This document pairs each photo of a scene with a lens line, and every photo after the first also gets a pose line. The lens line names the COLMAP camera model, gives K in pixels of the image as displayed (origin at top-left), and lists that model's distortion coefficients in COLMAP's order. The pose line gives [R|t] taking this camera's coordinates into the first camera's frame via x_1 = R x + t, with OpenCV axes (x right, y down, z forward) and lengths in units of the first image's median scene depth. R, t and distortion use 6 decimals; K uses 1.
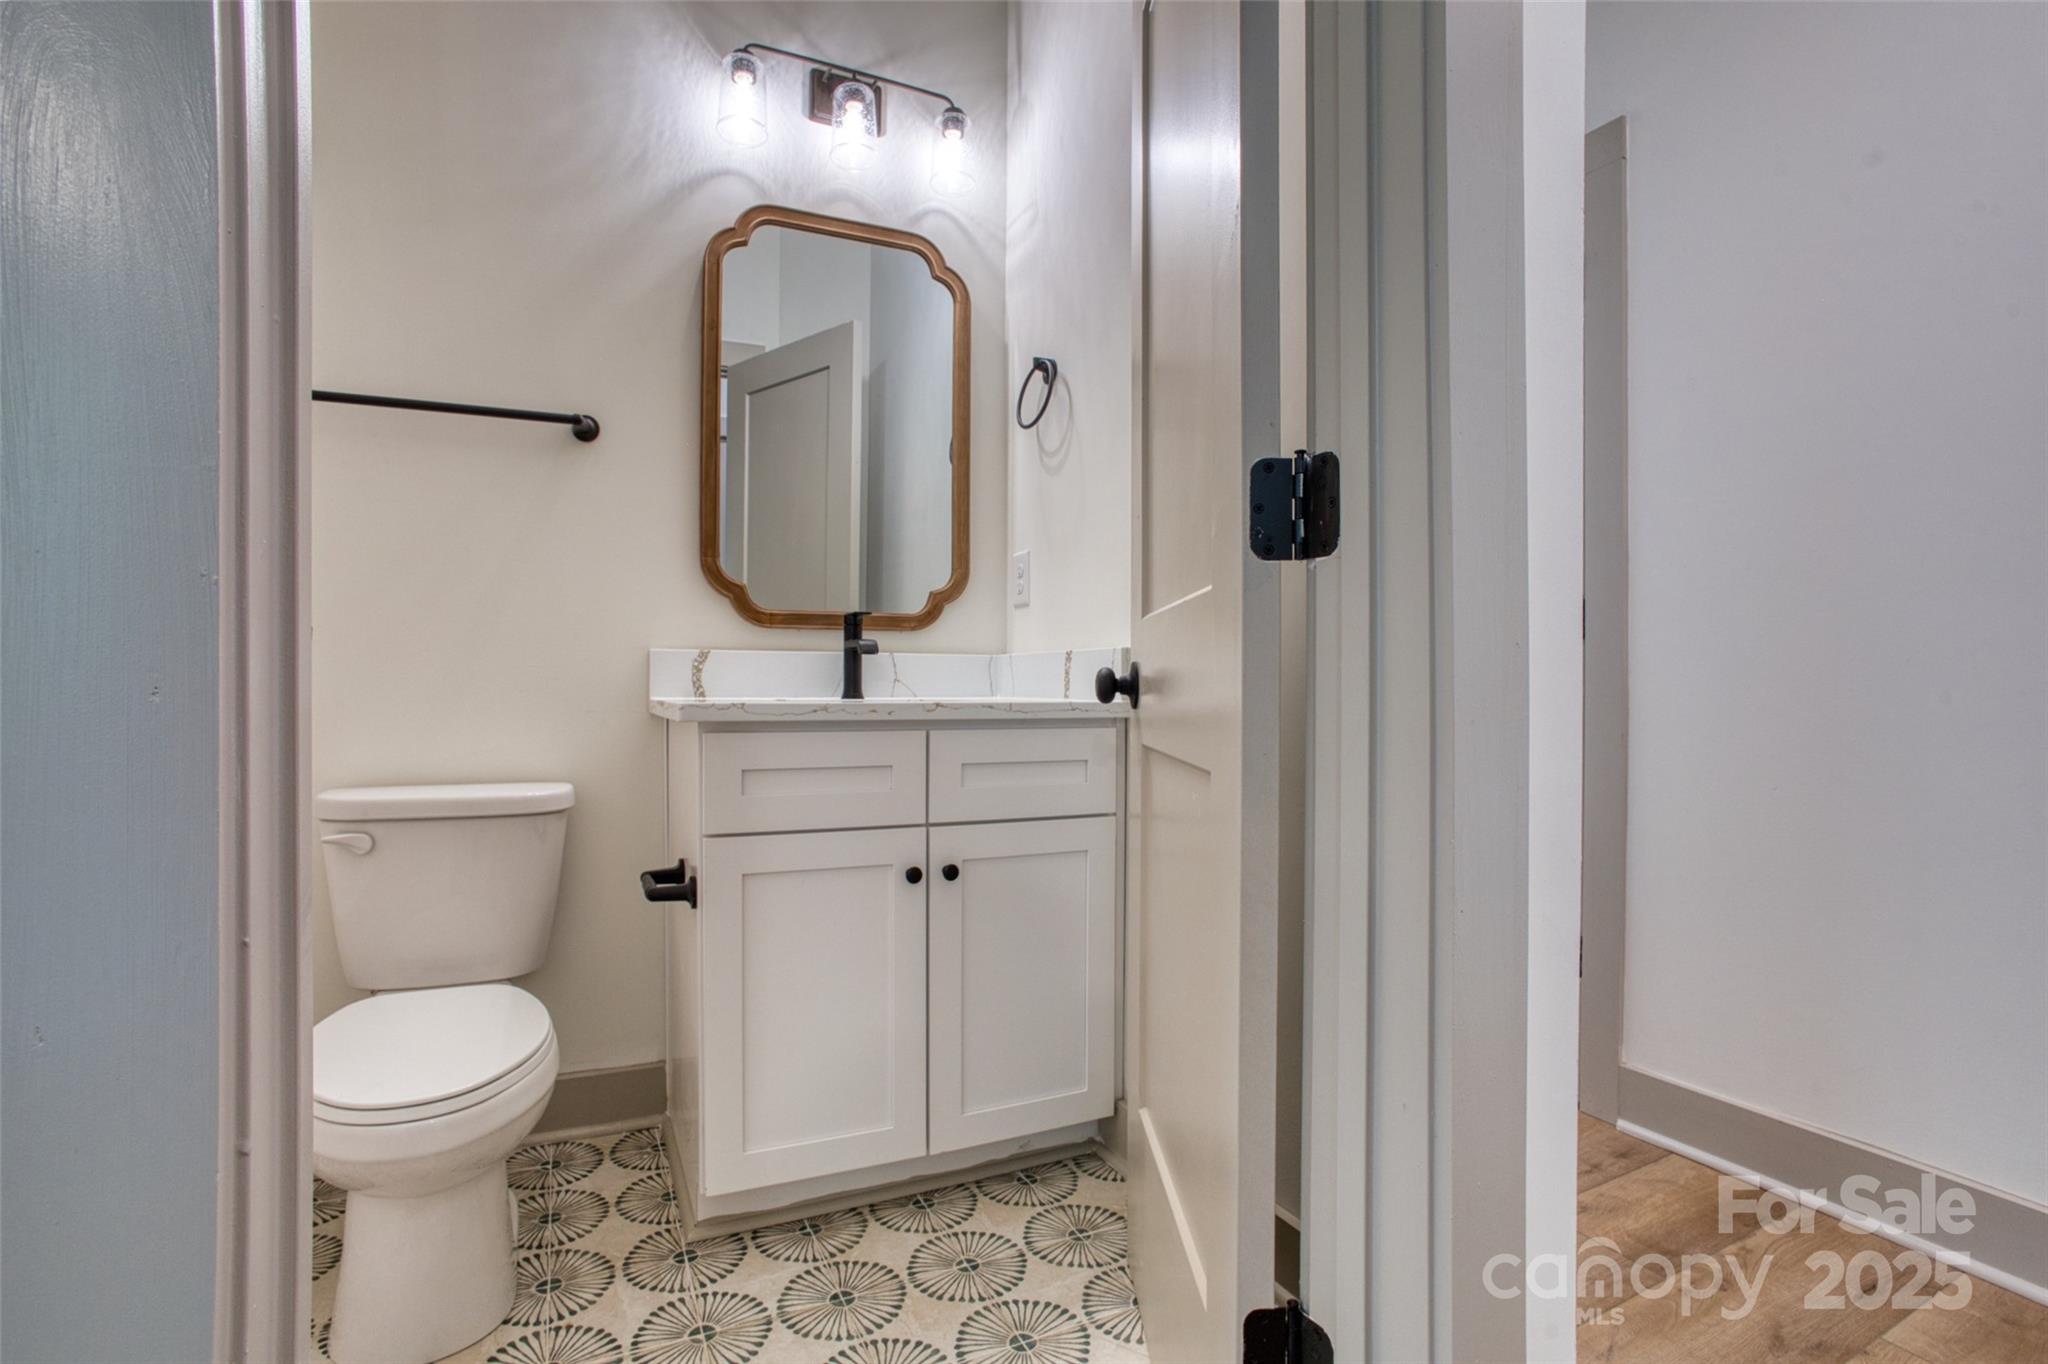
lens RADIAL K [[991.5, 0, 1020.6], [0, 991.5, 684.7], [0, 0, 1]] dist [-0.001007, 0.000922]
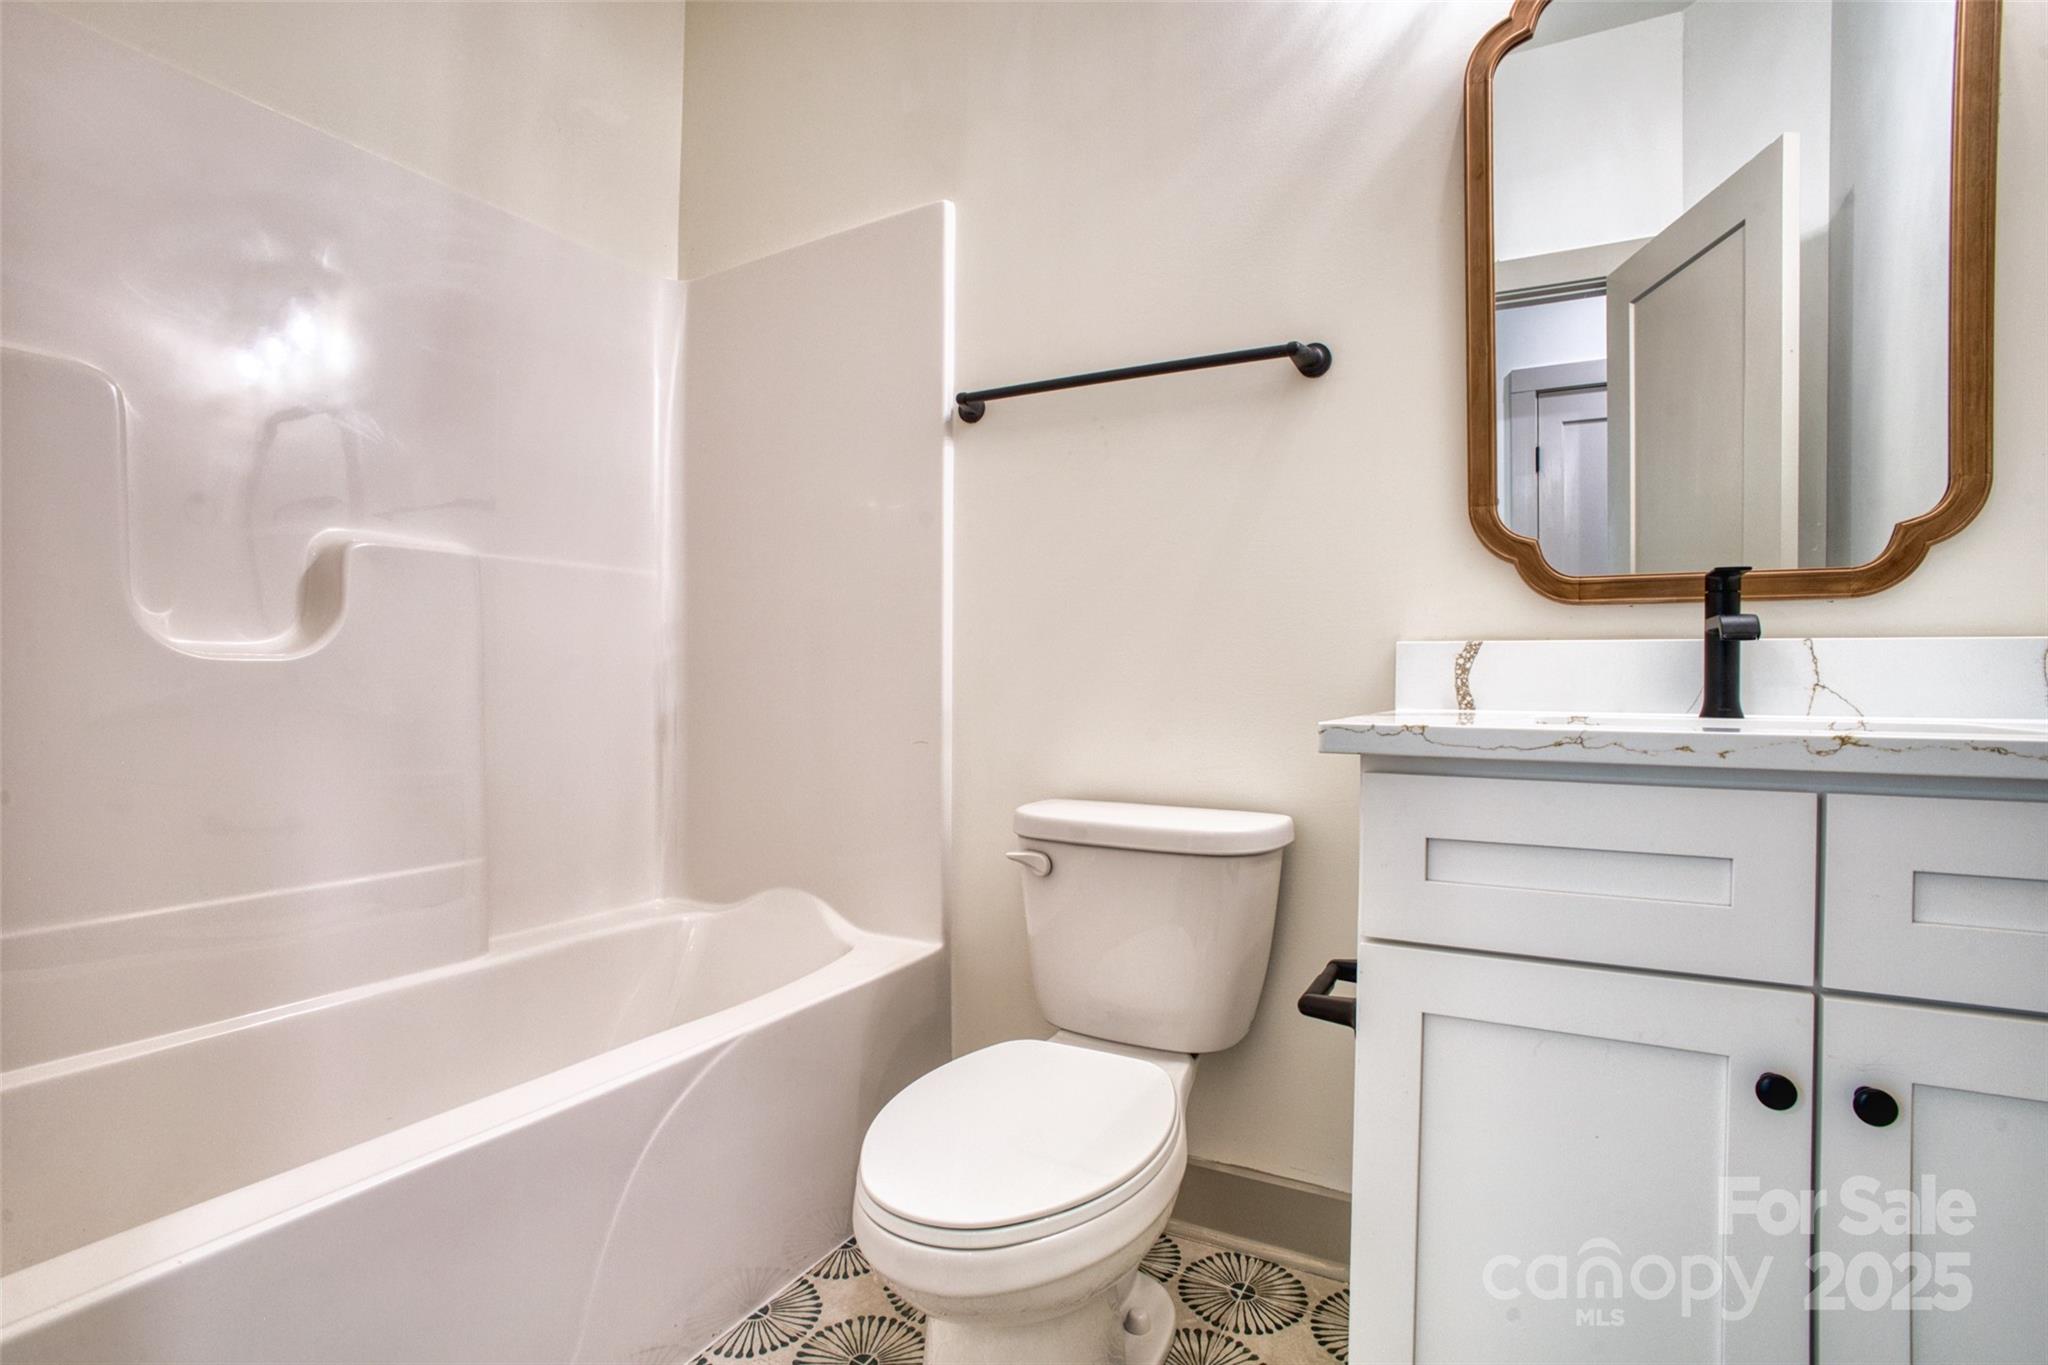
lens RADIAL K [[989.3, 0, 1028.0], [0, 989.3, 687.7], [0, 0, 1]] dist [-0.032468, 0.000121]
pose [[0.628571, 0.007242, -0.777719, 0.021189], [-0.006254, 0.999971, 0.004257, -0.003457], [0.777727, 0.002188, 0.628598, 0.327442]]
